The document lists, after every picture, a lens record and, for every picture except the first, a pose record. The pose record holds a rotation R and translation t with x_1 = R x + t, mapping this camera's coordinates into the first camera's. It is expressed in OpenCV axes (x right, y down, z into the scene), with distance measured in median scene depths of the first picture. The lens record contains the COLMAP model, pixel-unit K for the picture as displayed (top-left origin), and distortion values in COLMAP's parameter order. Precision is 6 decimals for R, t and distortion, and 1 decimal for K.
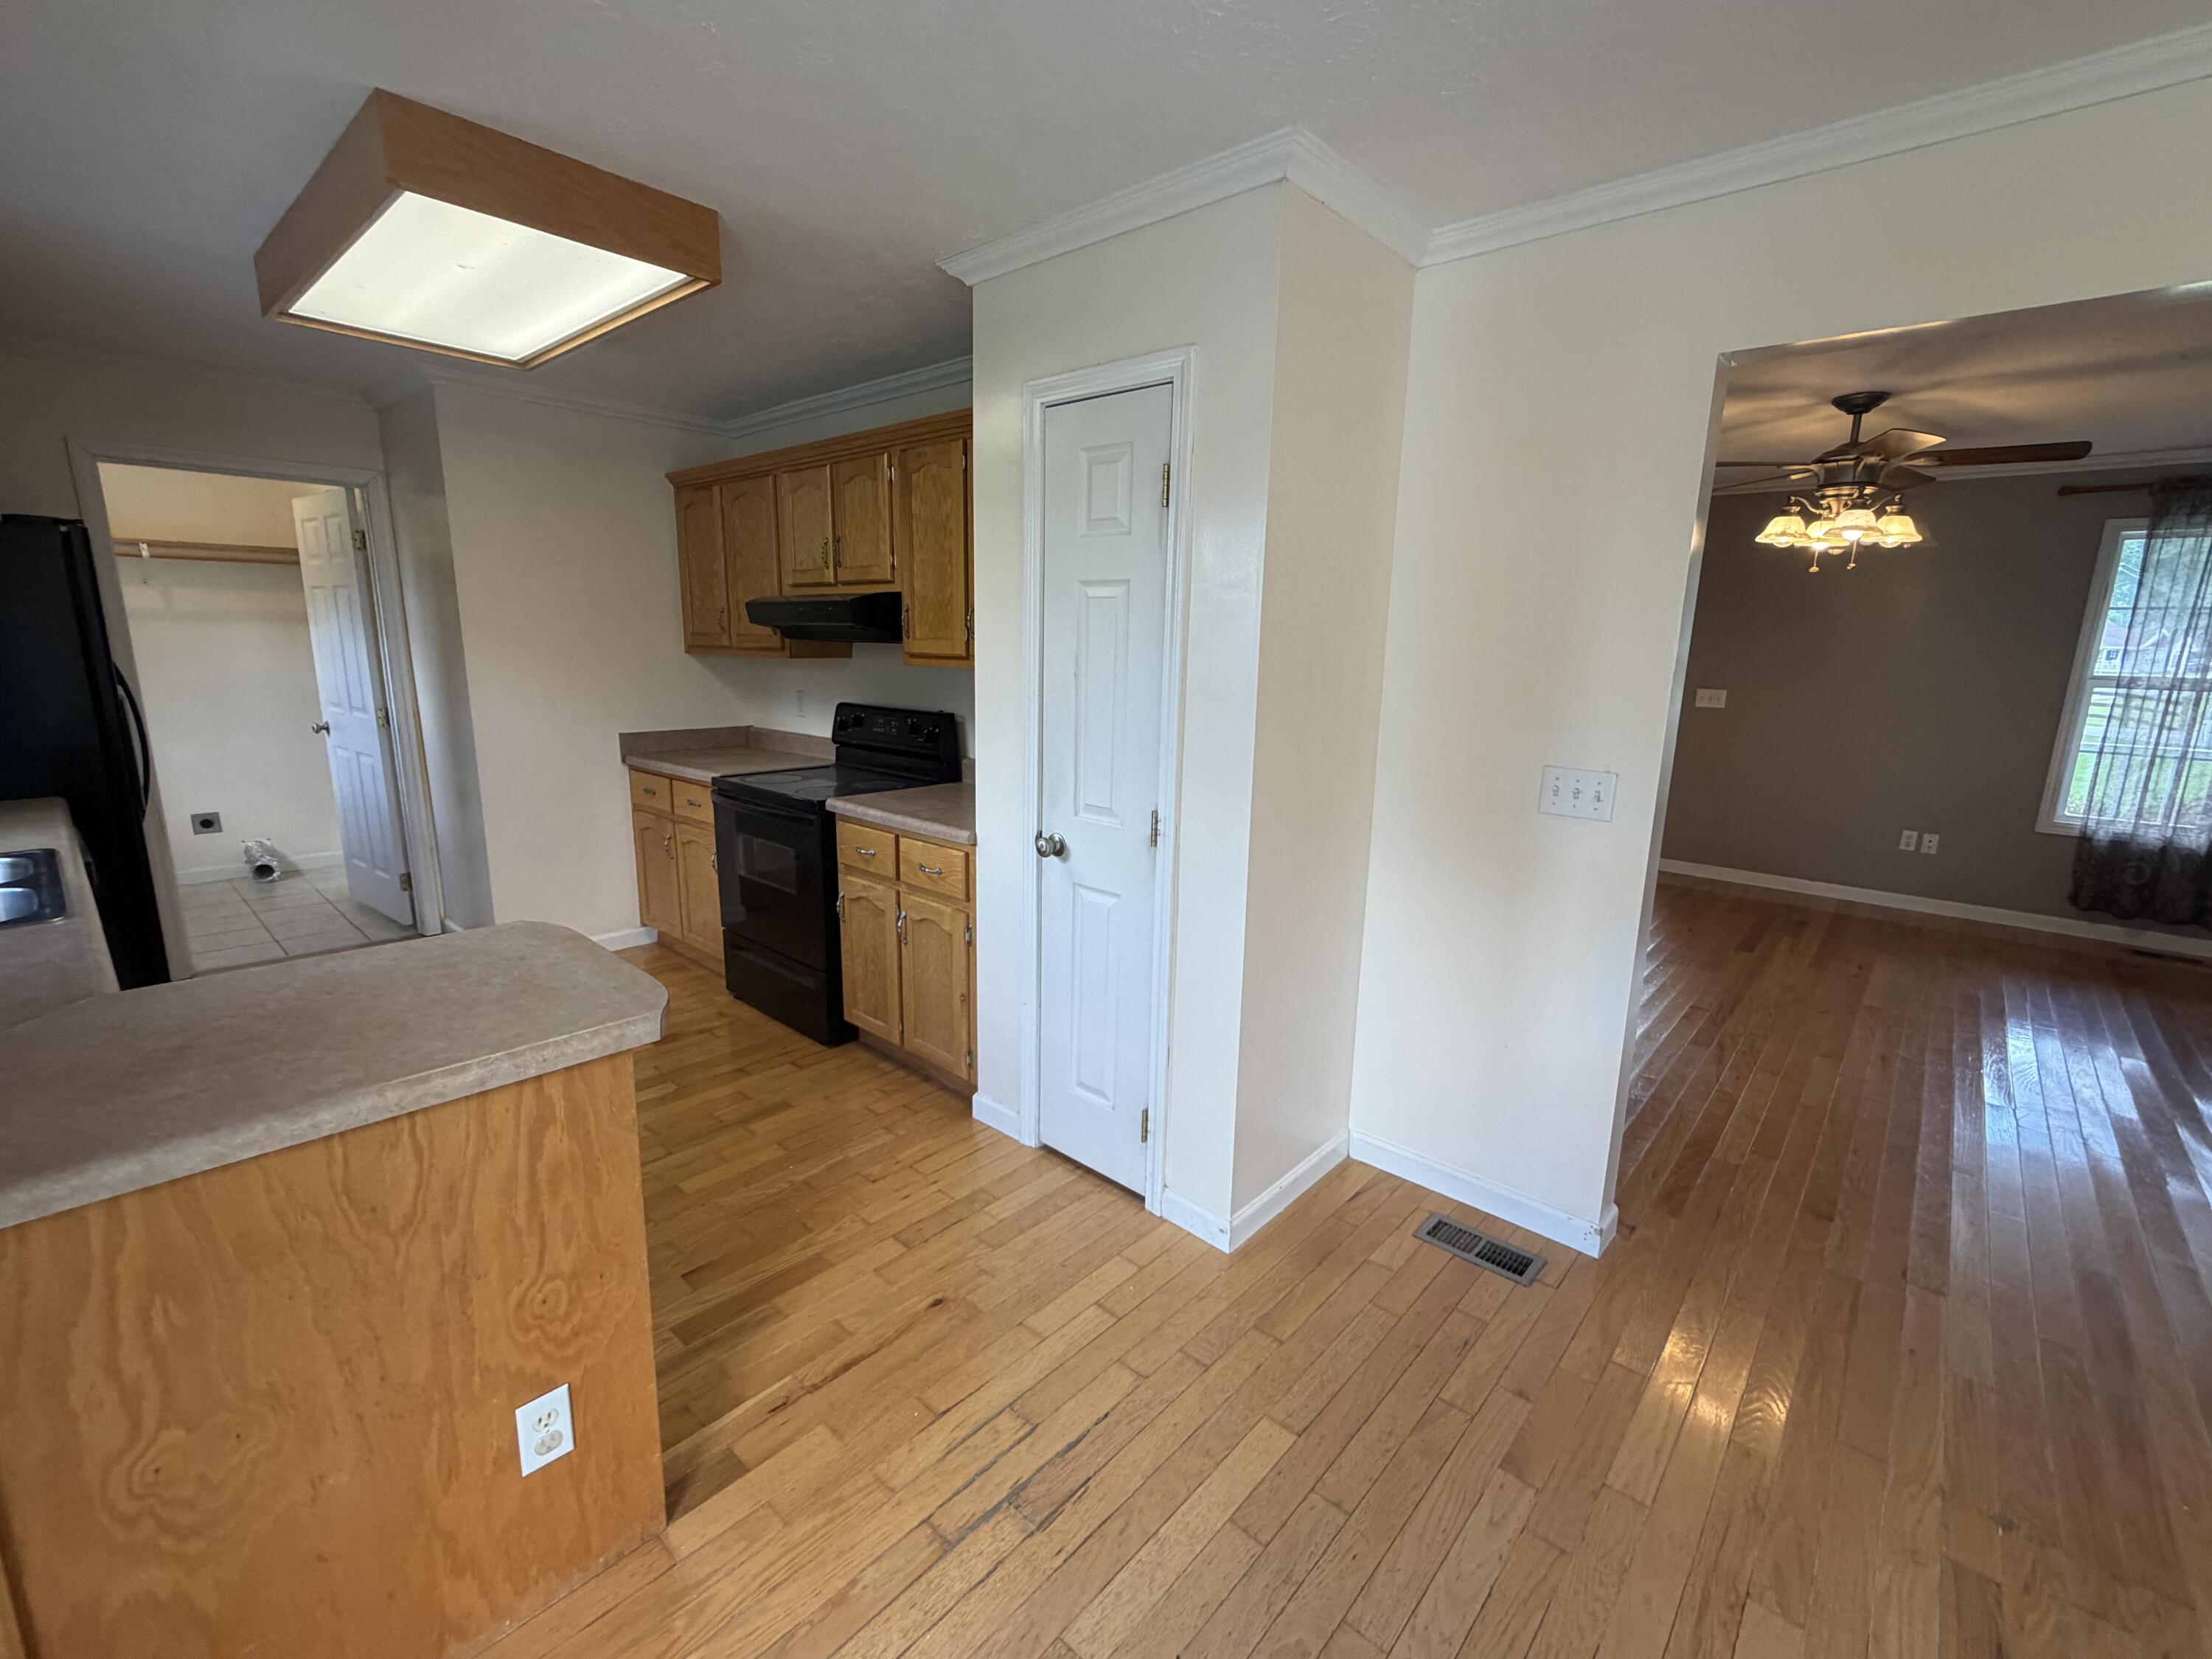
lens RADIAL K [[954.7, 0, 1105.9], [0, 954.7, 828.0], [0, 0, 1]] dist [0.001409, 0.000012]
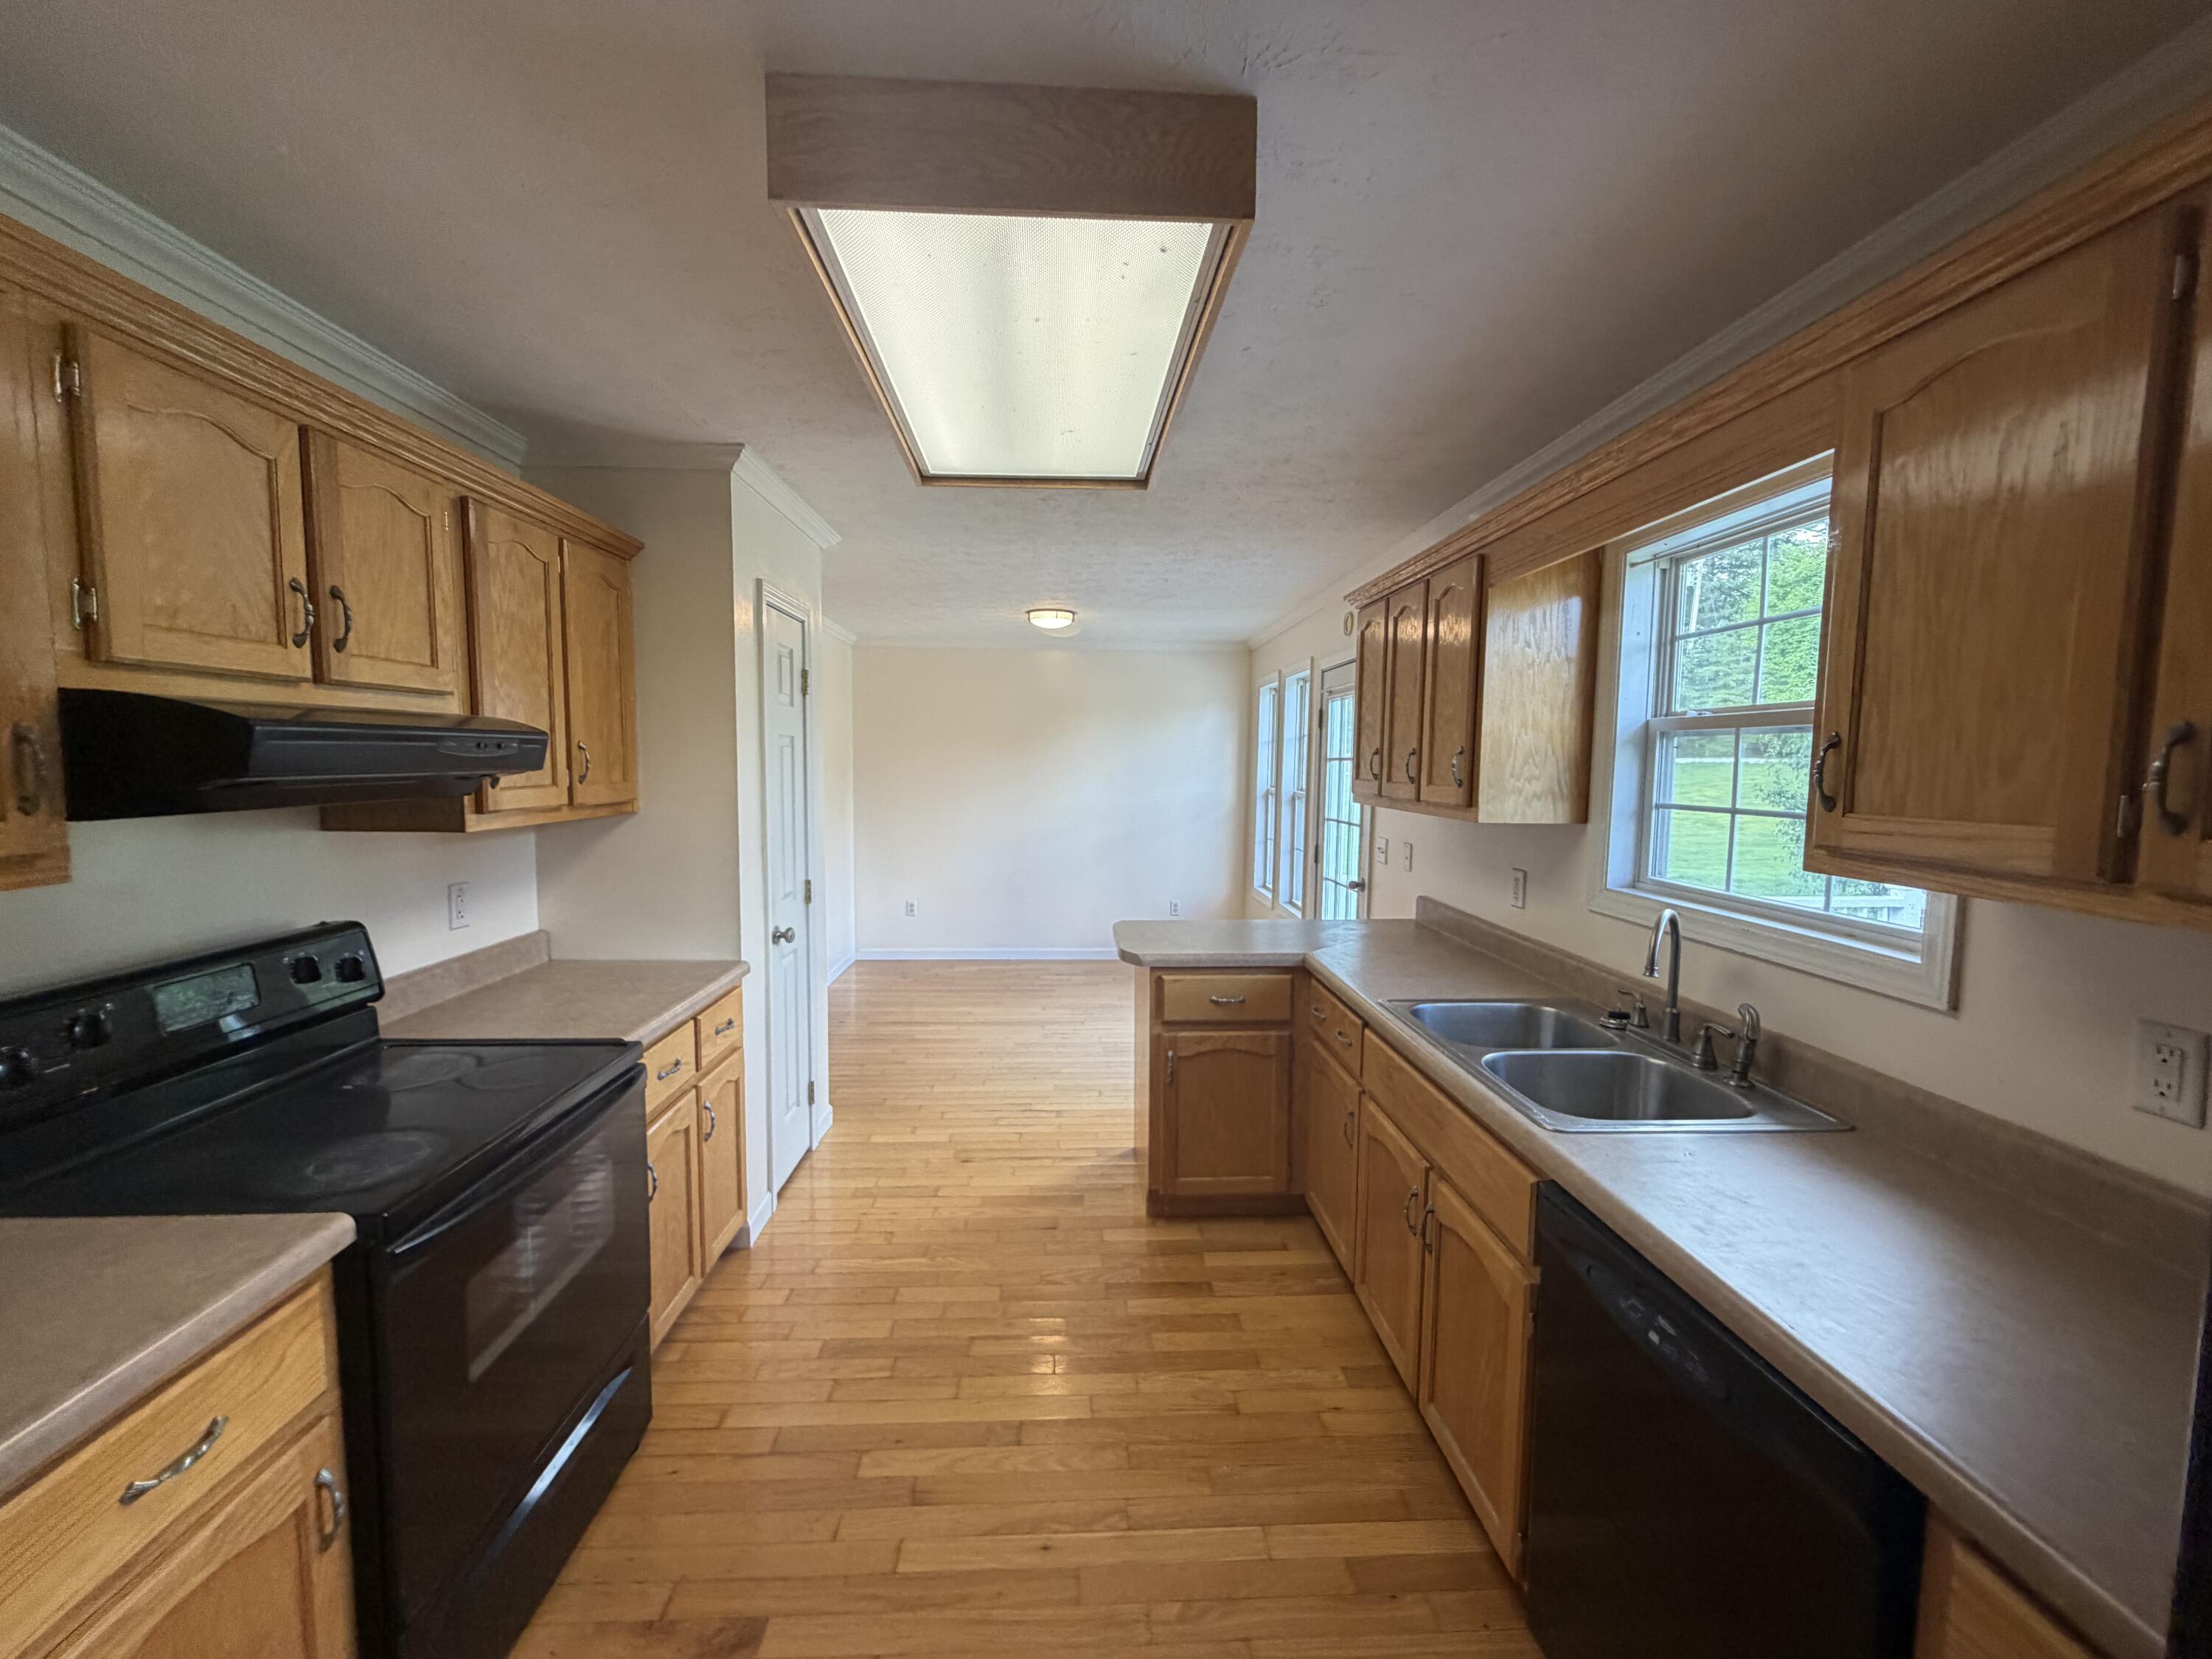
lens RADIAL K [[888.3, 0, 1104.4], [0, 888.3, 829.2], [0, 0, 1]] dist [0.001473, -0.000092]
pose [[-0.699973, -0.081092, 0.709551, -0.762413], [0.118397, 0.966608, 0.227268, -0.216070], [-0.704287, 0.243090, -0.666998, 0.931015]]
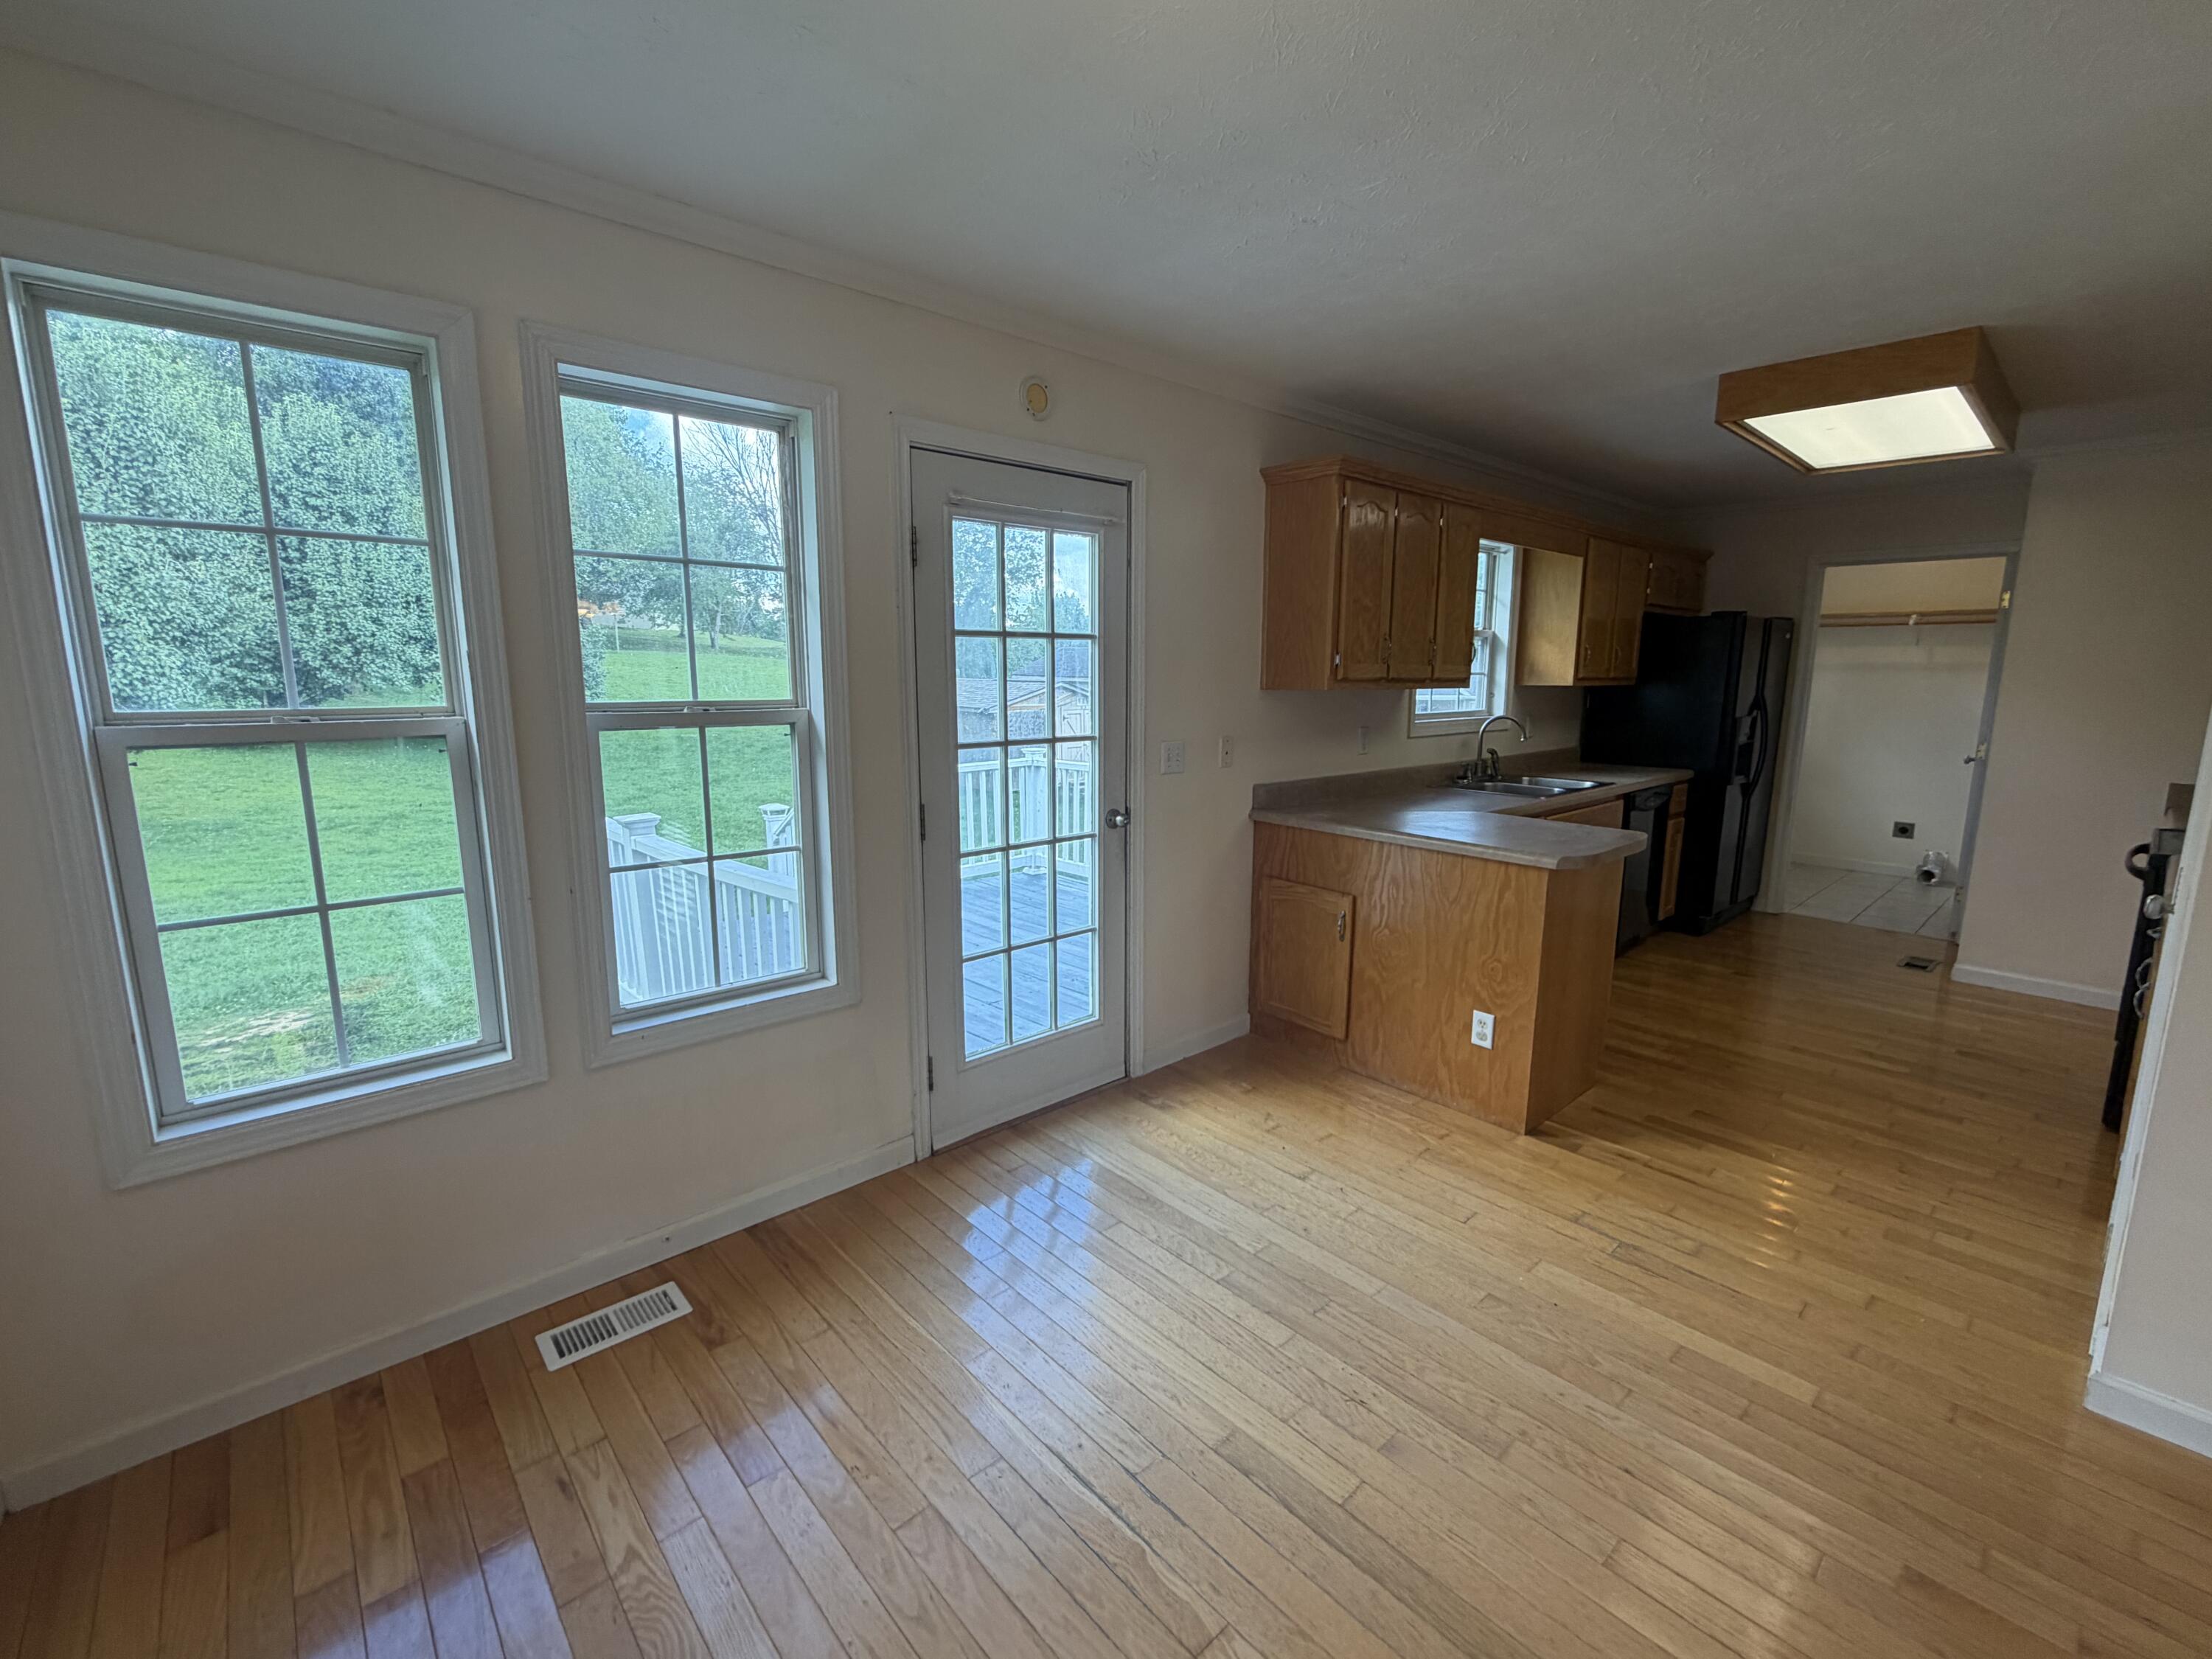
lens RADIAL K [[954.7, 0, 1114.5], [0, 954.7, 833.2], [0, 0, 1]] dist [0.001409, 0.000012]
pose [[-0.098757, 0.148696, -0.983939, 0.553526], [-0.204409, 0.964656, 0.166298, 0.003231], [0.973891, 0.217549, -0.064872, 0.080340]]
